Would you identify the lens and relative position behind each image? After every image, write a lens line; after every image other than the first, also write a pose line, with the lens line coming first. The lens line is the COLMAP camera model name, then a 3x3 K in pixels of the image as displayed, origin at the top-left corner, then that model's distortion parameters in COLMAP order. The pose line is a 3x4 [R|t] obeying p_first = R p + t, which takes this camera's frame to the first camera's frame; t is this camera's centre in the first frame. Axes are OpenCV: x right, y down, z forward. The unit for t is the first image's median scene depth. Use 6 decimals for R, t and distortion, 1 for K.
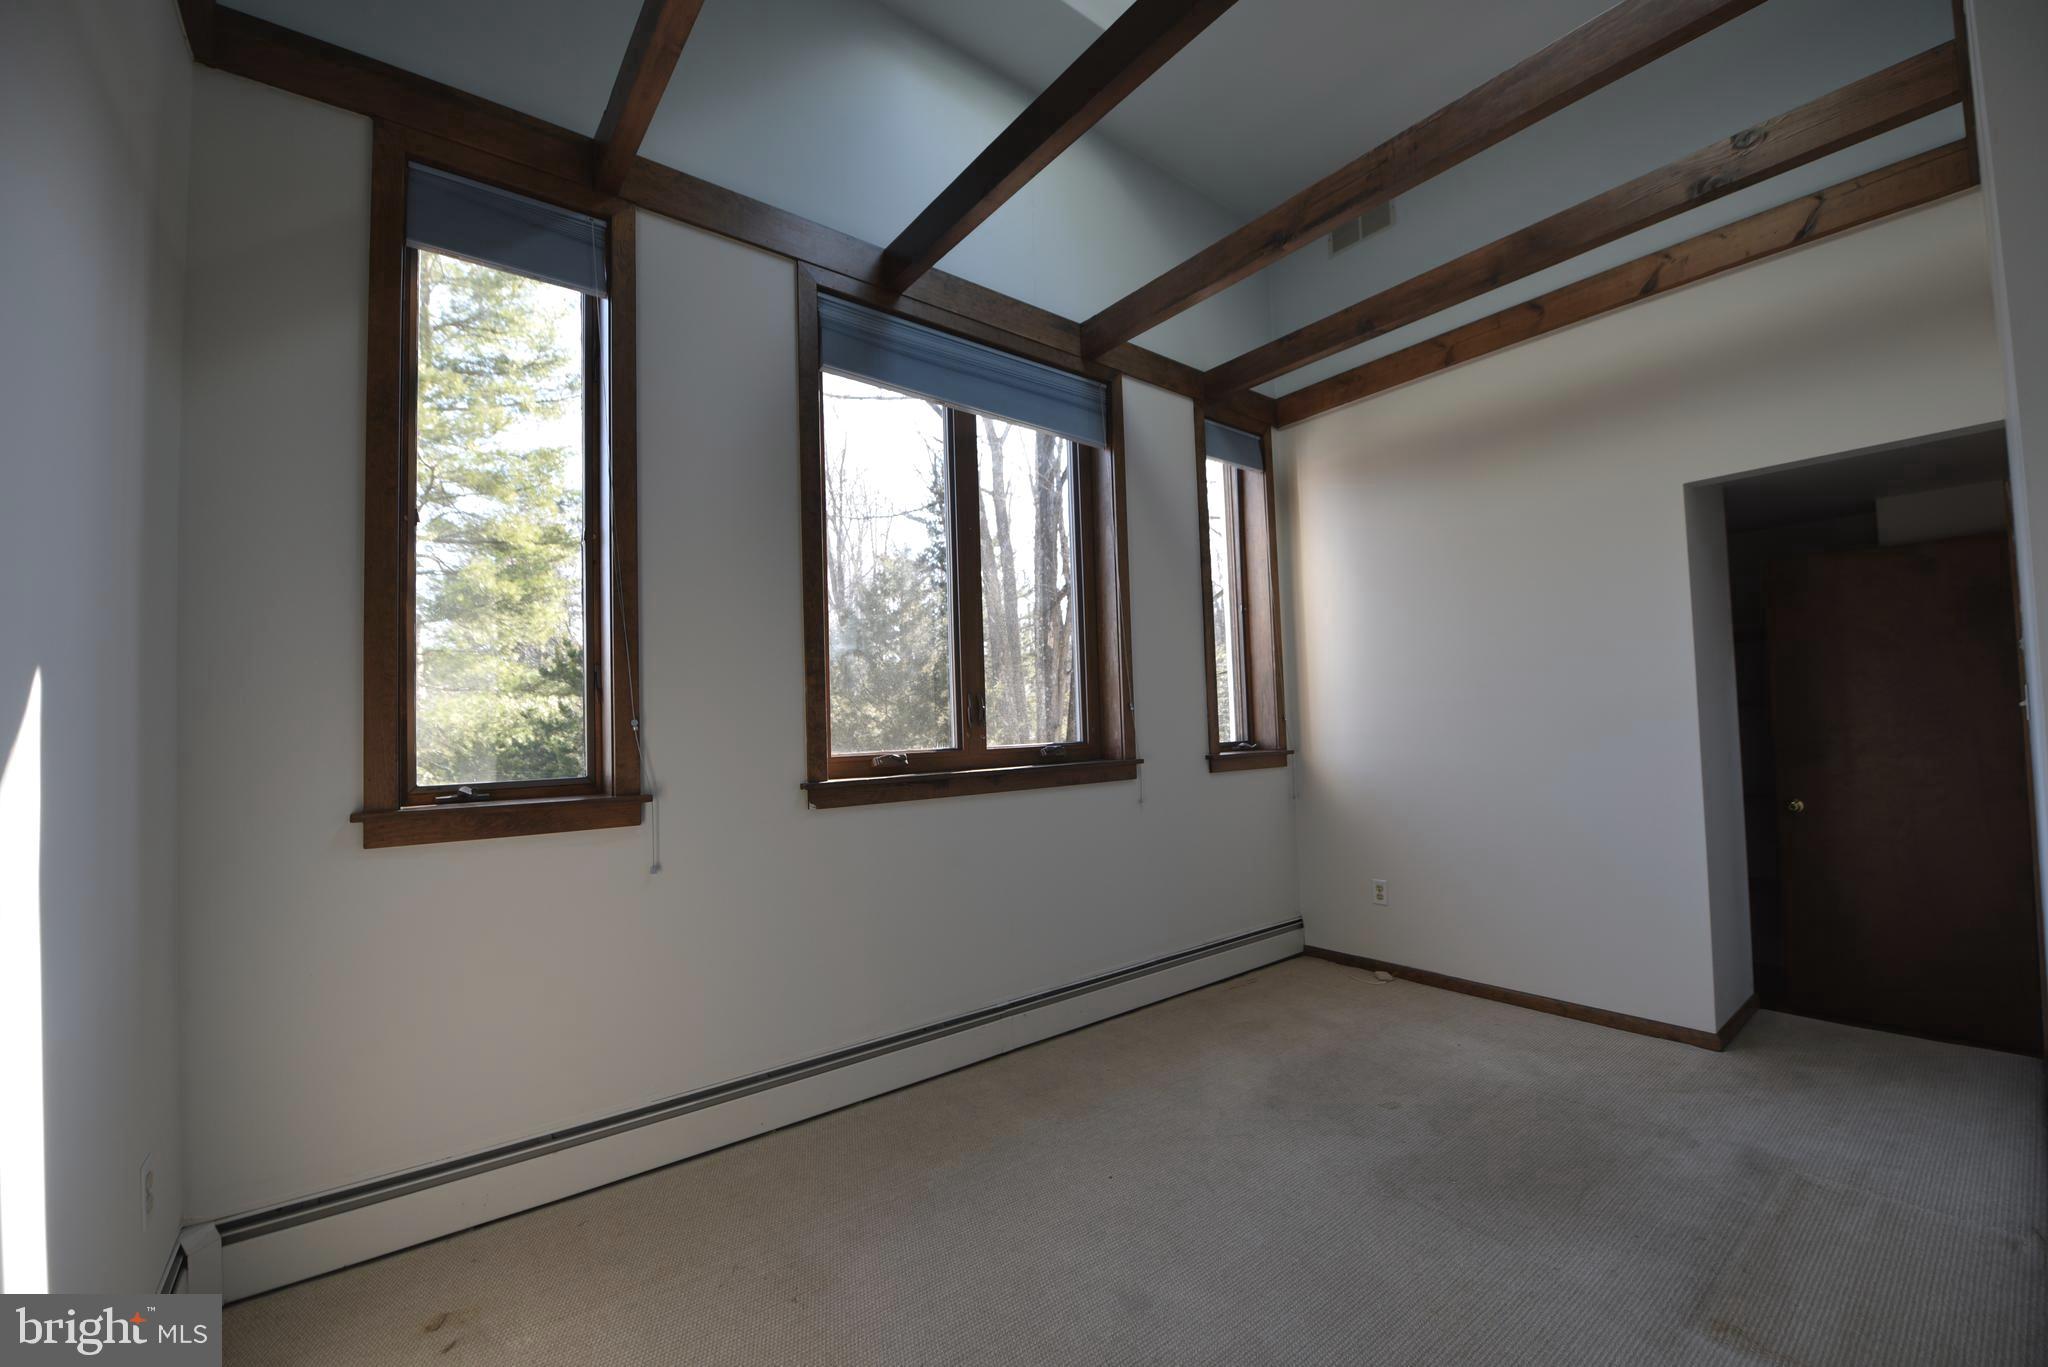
lens RADIAL K [[815.3, 0, 1015.3], [0, 815.3, 686.2], [0, 0, 1]] dist [-0.017634, -0.001769]
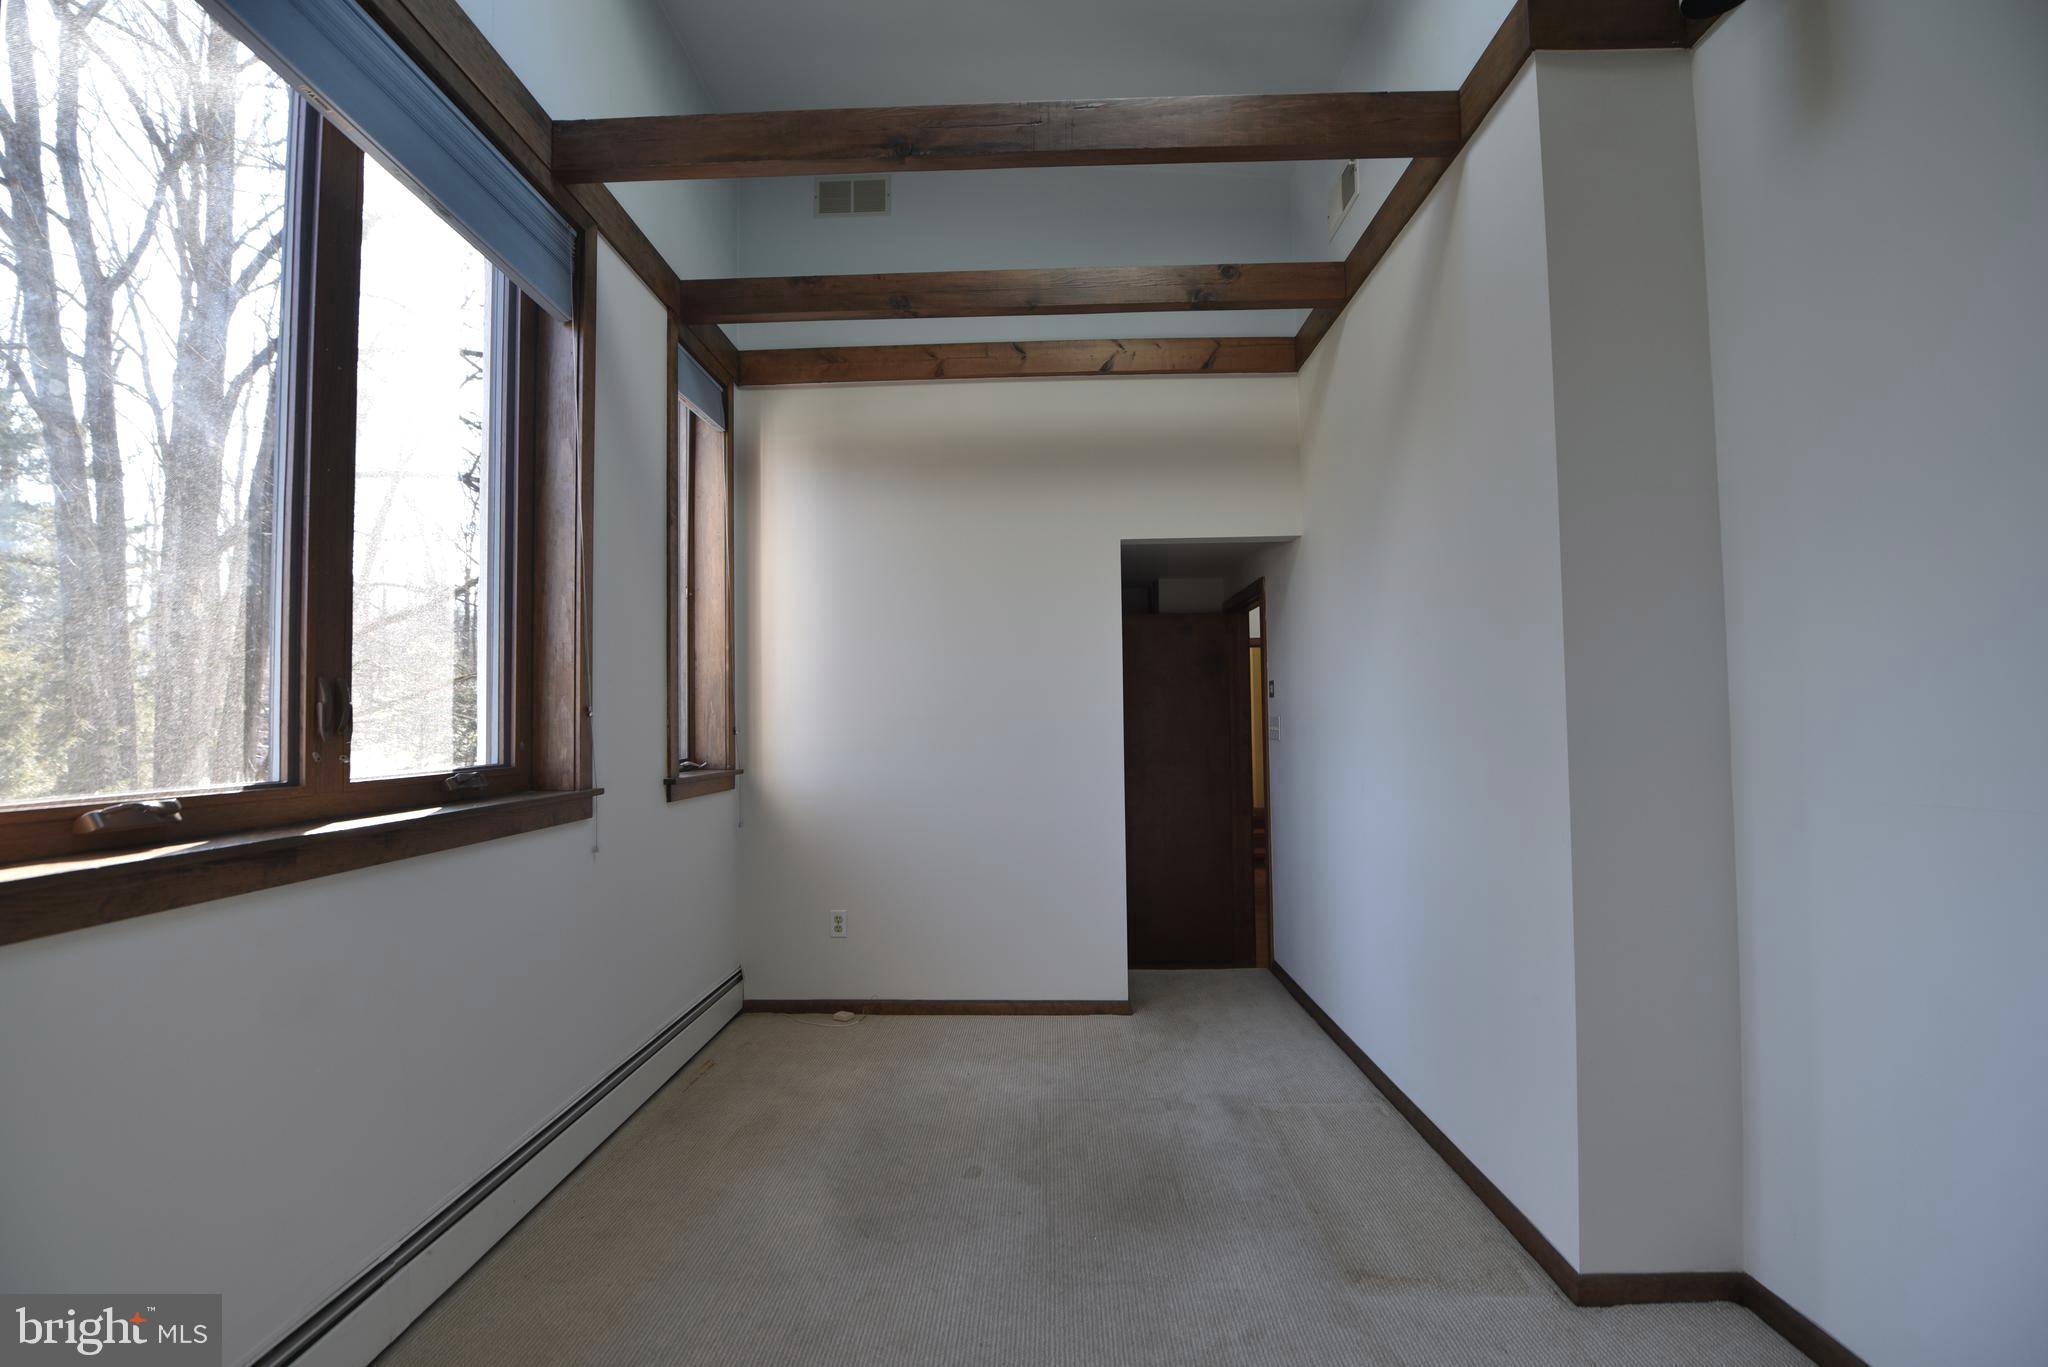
lens RADIAL K [[815.3, 0, 1018.1], [0, 815.3, 691.9], [0, 0, 1]] dist [-0.017634, -0.001769]
pose [[0.631432, 0.050131, 0.773809, -0.156353], [-0.044115, 0.998614, -0.028697, 0.012144], [-0.774175, -0.016016, 0.632769, 0.295163]]
